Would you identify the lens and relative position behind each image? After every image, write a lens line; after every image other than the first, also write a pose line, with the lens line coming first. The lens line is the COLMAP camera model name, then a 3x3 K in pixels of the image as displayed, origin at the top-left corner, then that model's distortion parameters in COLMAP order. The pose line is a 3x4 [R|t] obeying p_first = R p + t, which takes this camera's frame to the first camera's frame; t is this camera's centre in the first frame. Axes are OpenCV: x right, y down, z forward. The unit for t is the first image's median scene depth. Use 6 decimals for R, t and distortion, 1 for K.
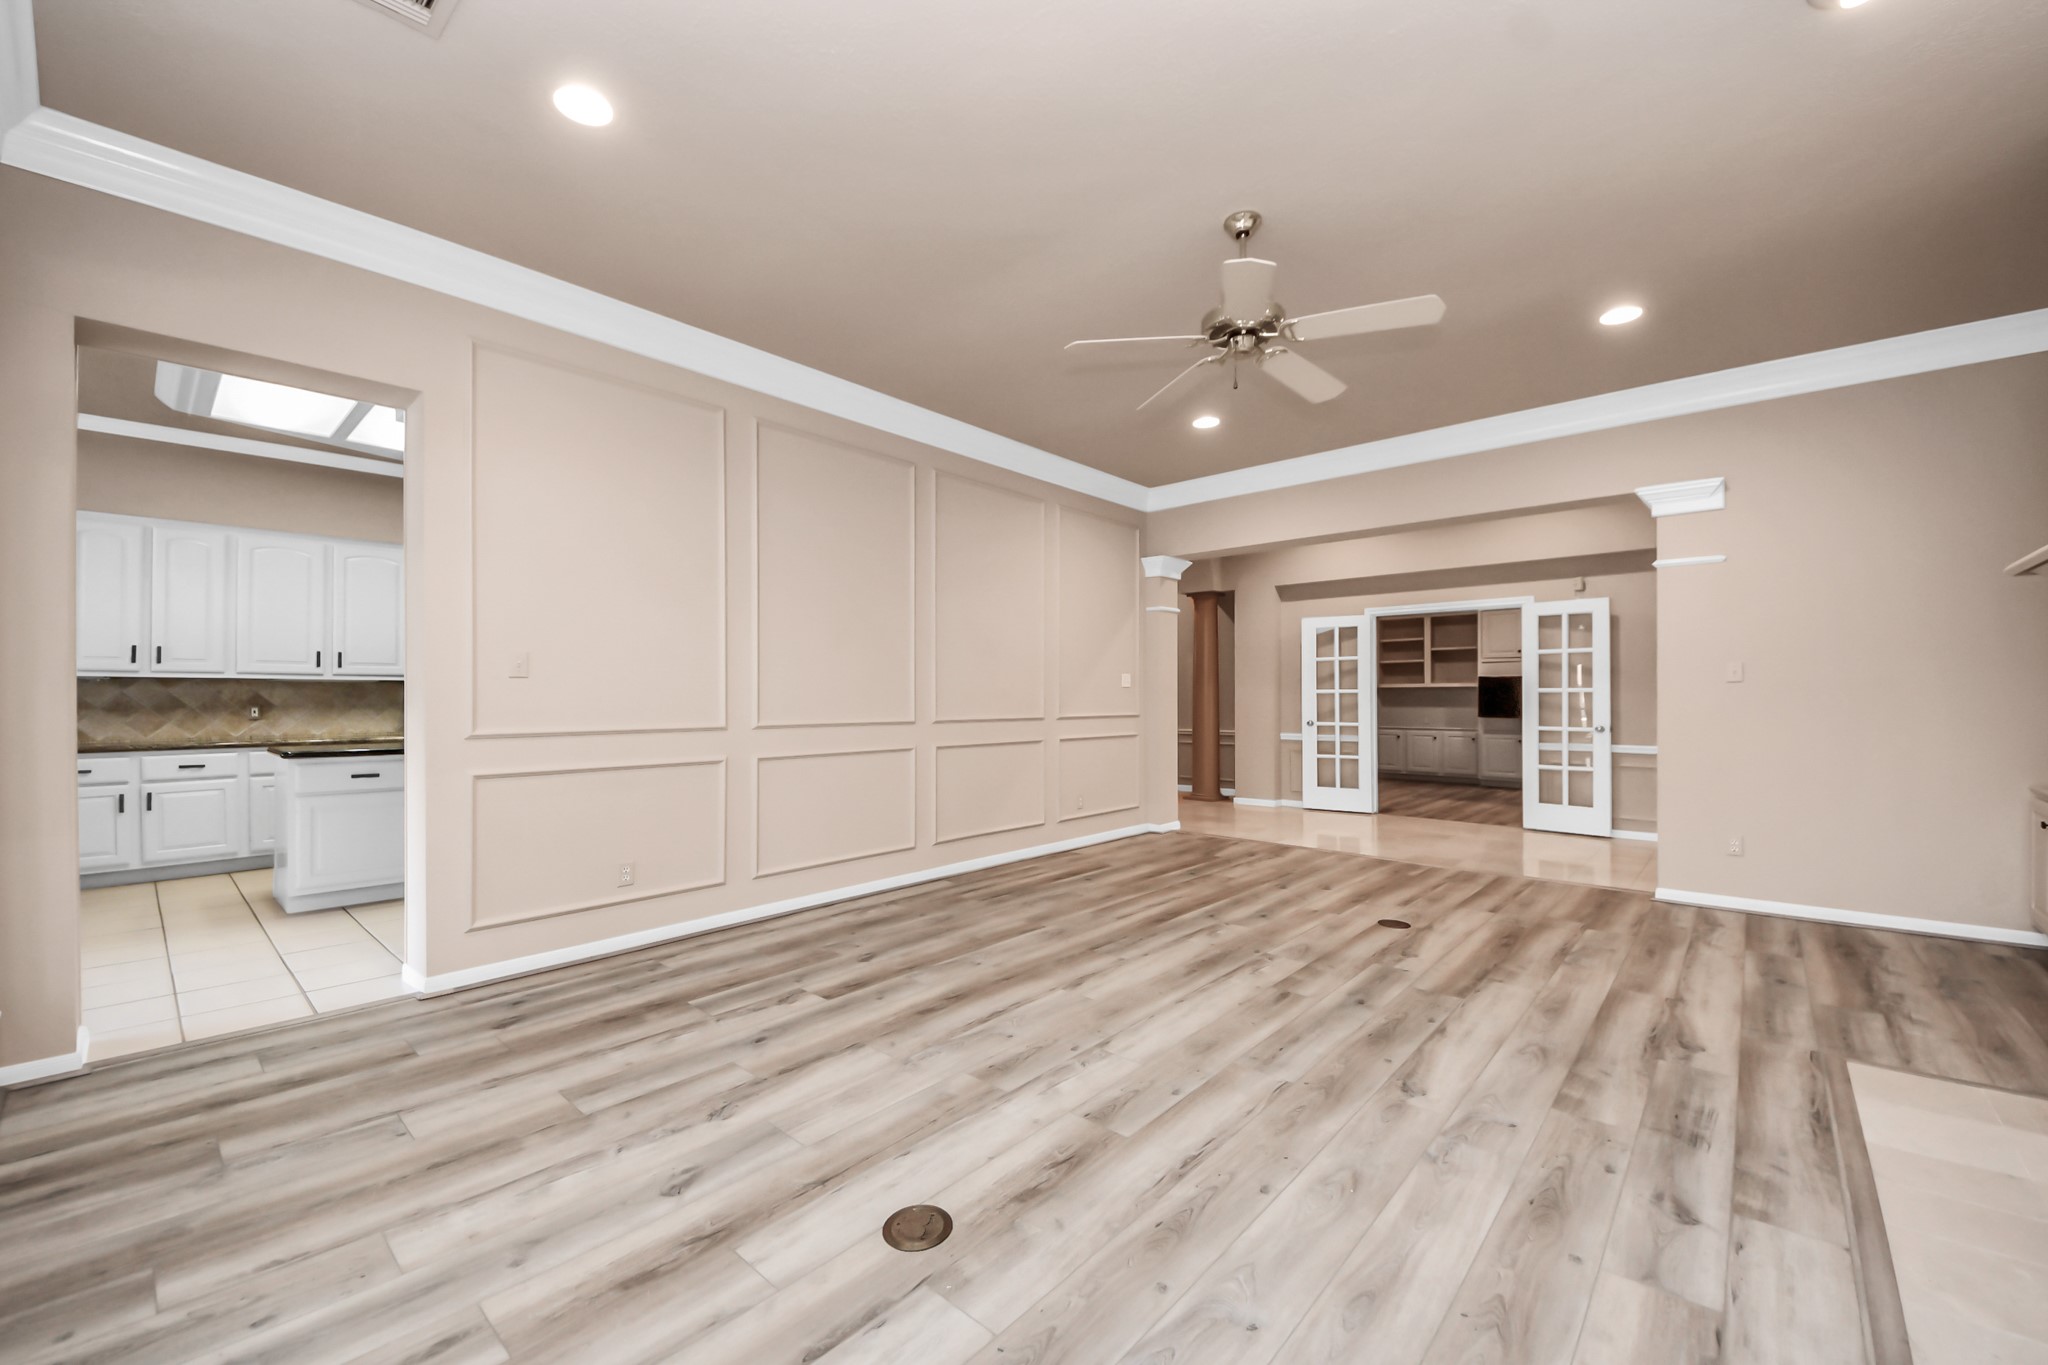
lens RADIAL K [[769.5, 0, 1051.5], [0, 769.5, 698.6], [0, 0, 1]] dist [0.034366, -0.021473]
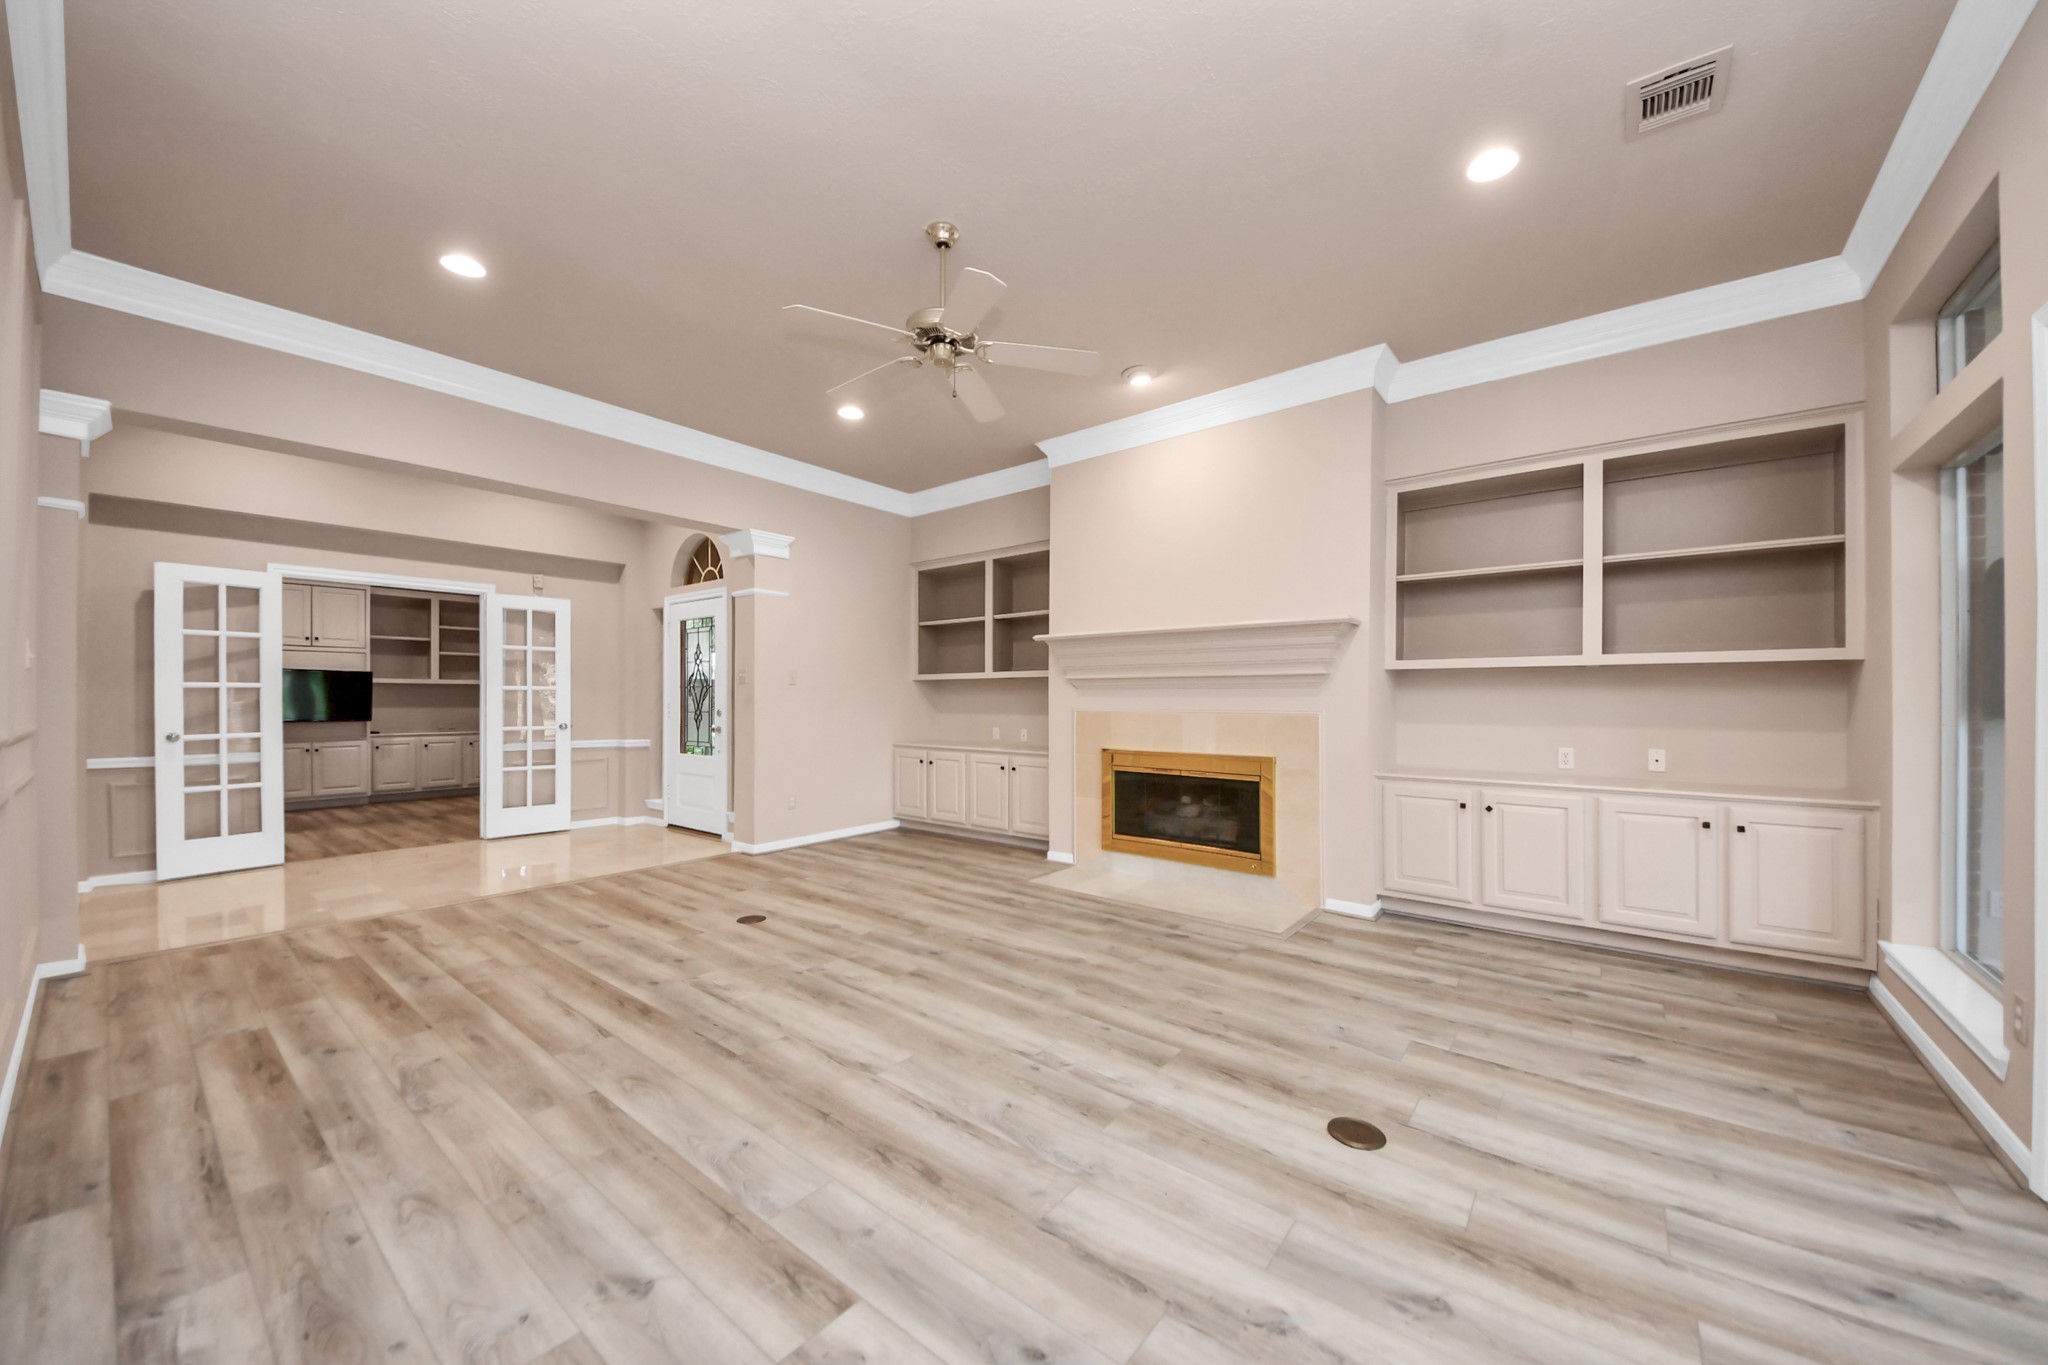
lens RADIAL K [[769.5, 0, 1051.5], [0, 769.5, 698.6], [0, 0, 1]] dist [0.034366, -0.021473]
pose [[-0.060215, 0.000077, 0.998185, -0.684887], [0.000581, 1.000000, -0.000042, 0.004829], [-0.998185, 0.000578, -0.060215, 0.785534]]
